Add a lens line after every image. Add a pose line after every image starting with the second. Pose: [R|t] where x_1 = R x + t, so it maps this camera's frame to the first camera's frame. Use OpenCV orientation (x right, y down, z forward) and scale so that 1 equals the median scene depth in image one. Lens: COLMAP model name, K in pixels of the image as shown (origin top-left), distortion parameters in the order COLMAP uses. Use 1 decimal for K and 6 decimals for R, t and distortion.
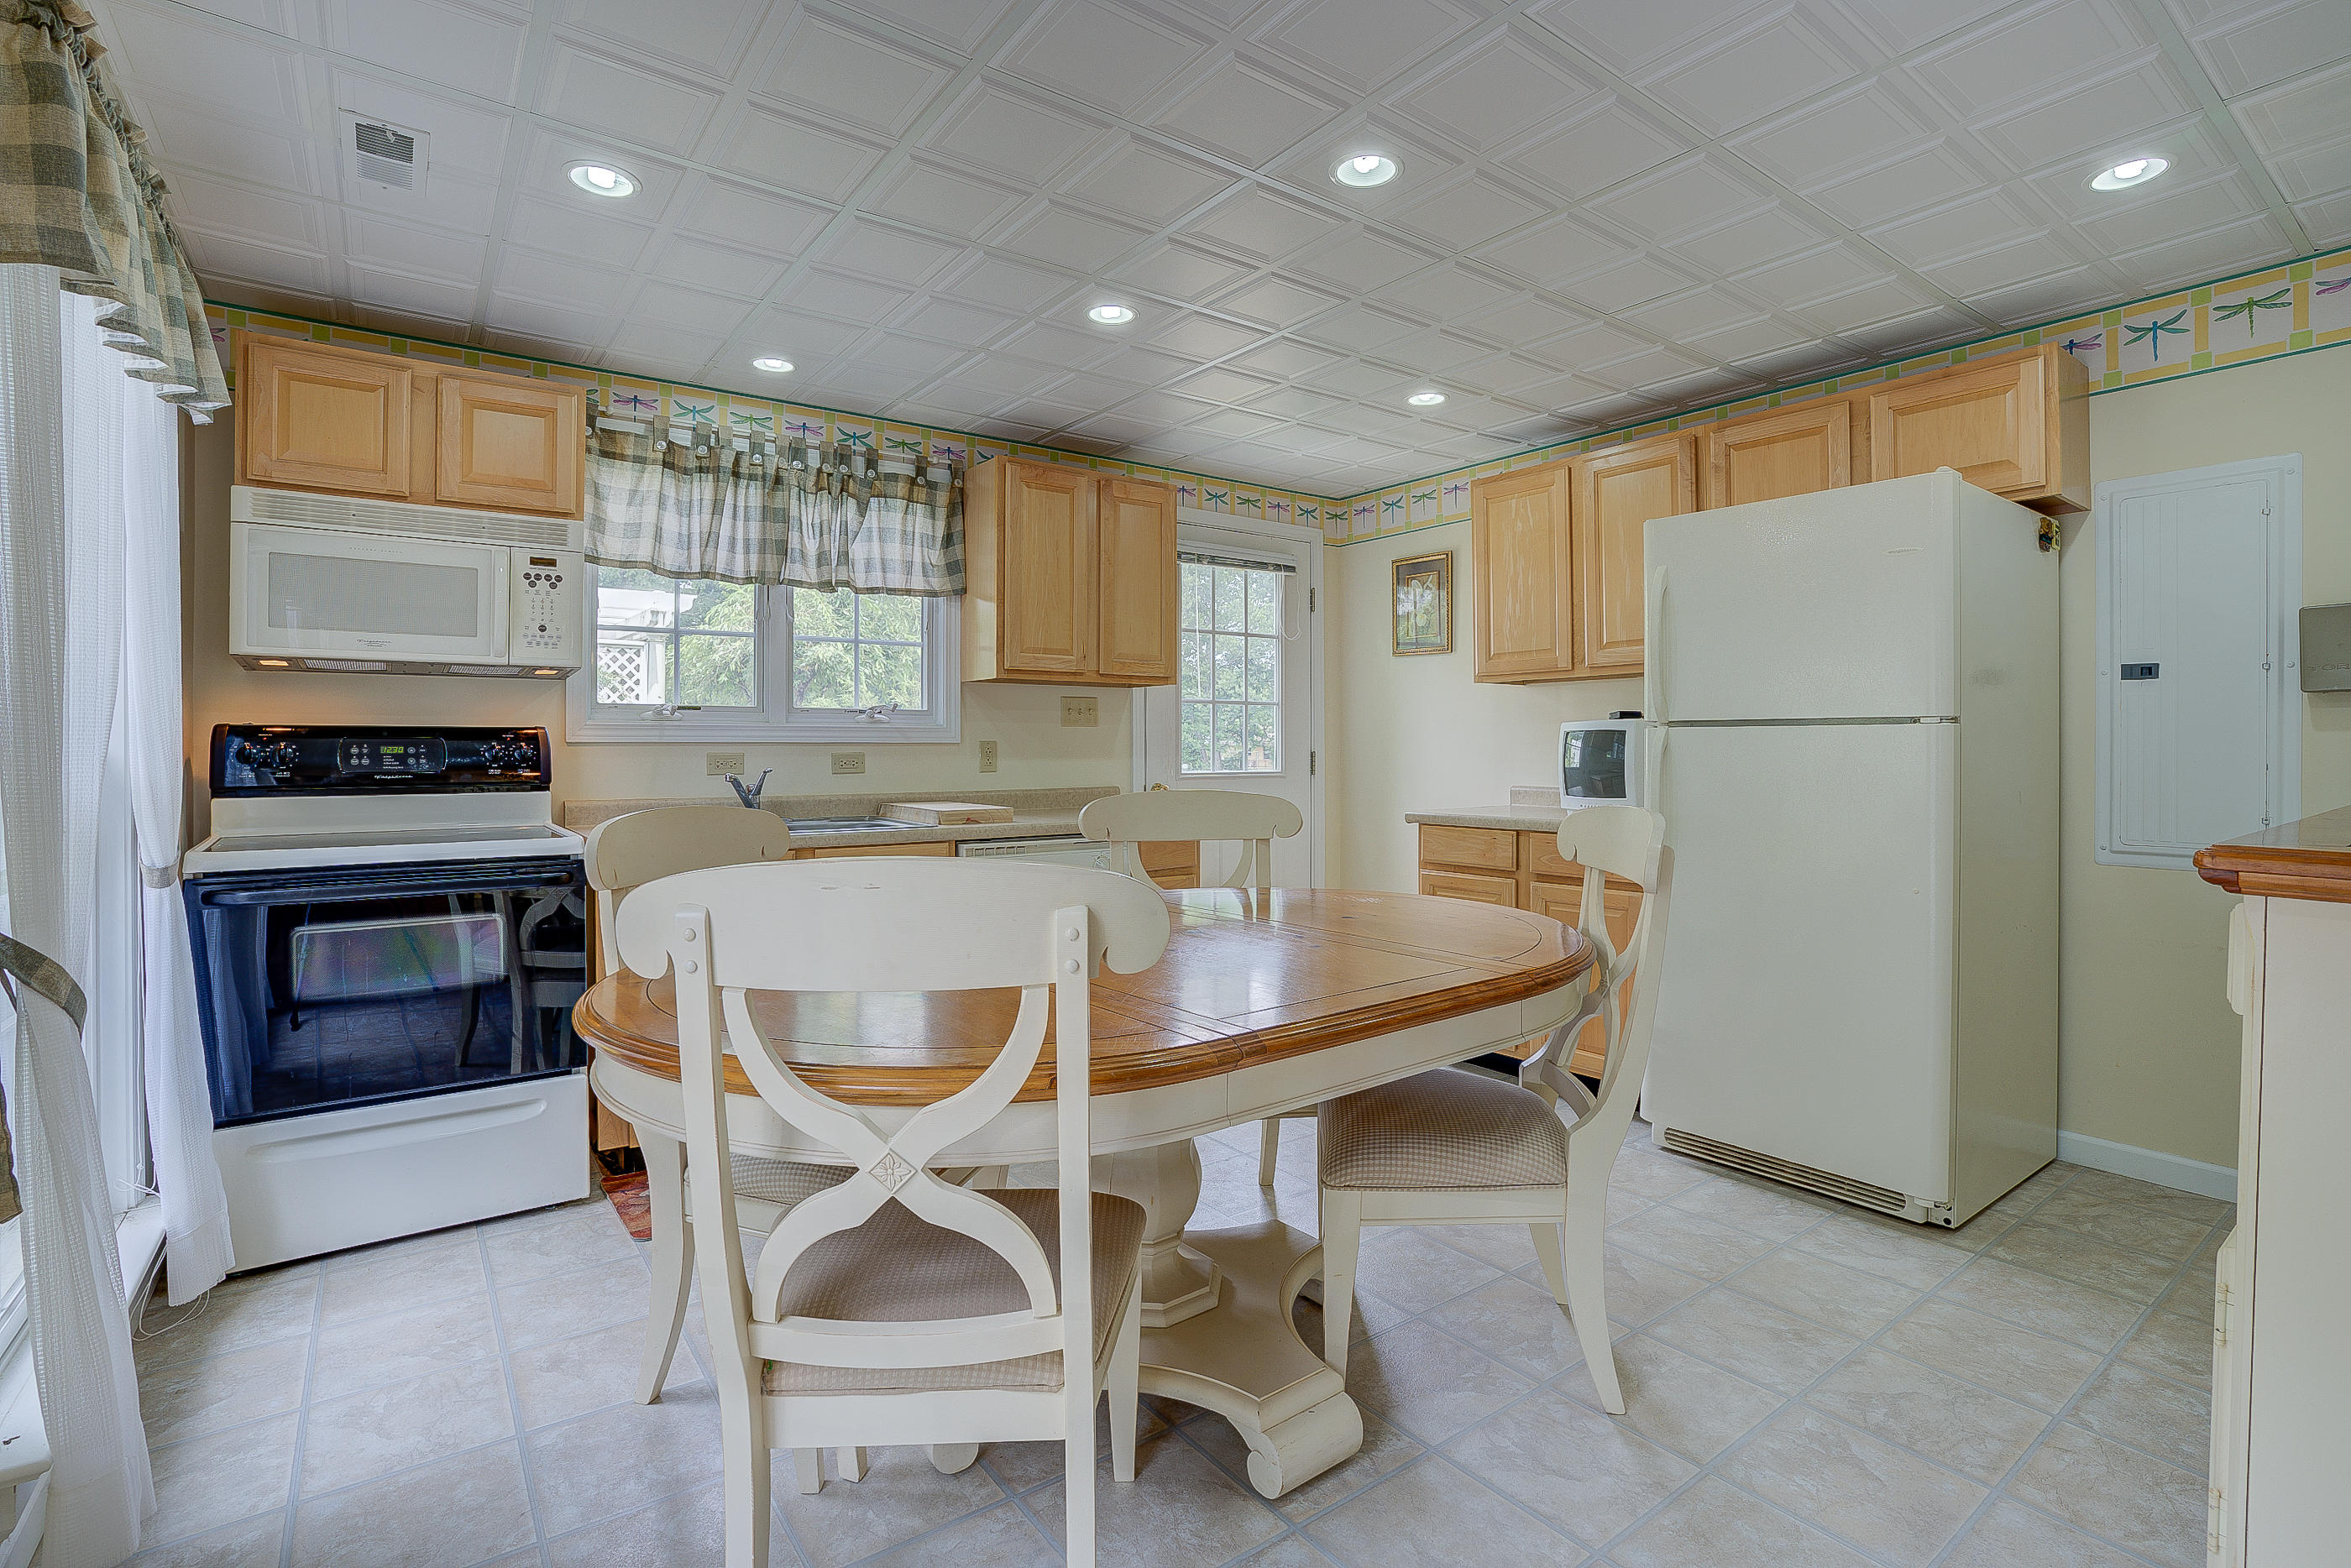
lens RADIAL K [[1109.9, 0, 1161.9], [0, 1109.9, 747.2], [0, 0, 1]] dist [-0.002663, 0.000014]
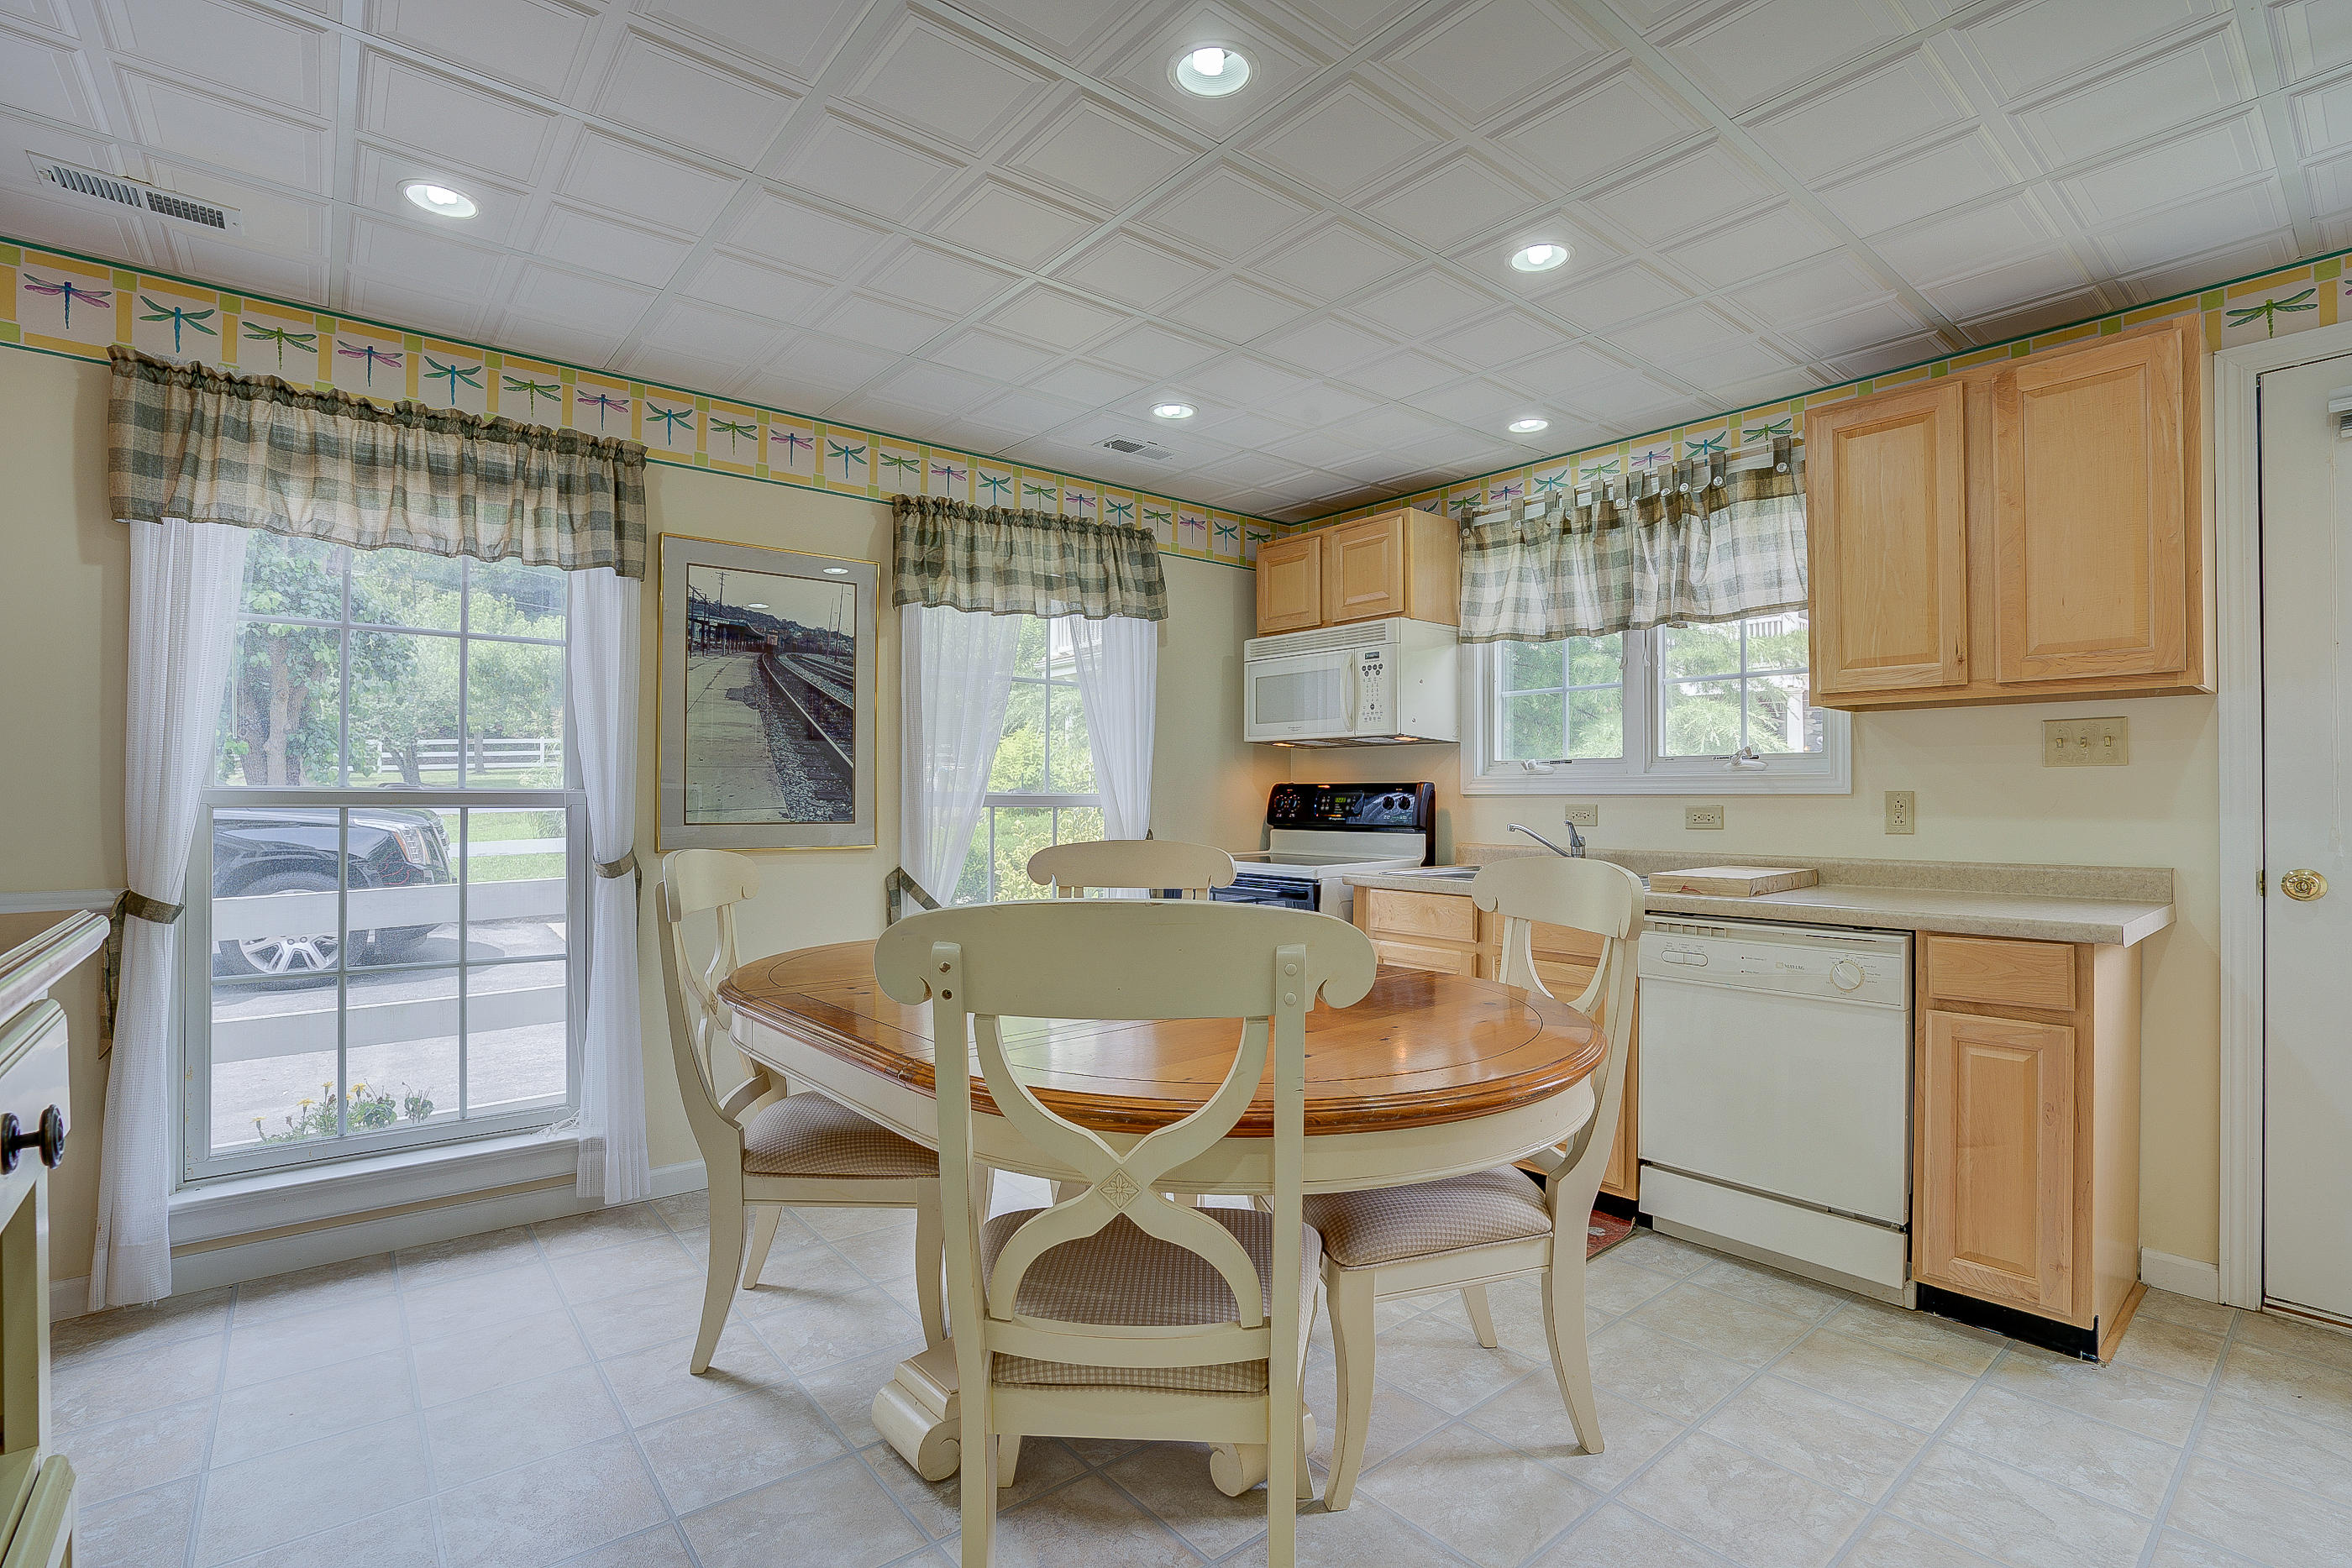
lens RADIAL K [[1110.5, 0, 1175.2], [0, 1110.5, 787.6], [0, 0, 1]] dist [-0.002663, 0.000014]
pose [[0.093400, -0.008073, -0.995596, 0.571240], [-0.002260, 0.999963, -0.008320, -0.000853], [0.995626, 0.003027, 0.093378, 0.518018]]
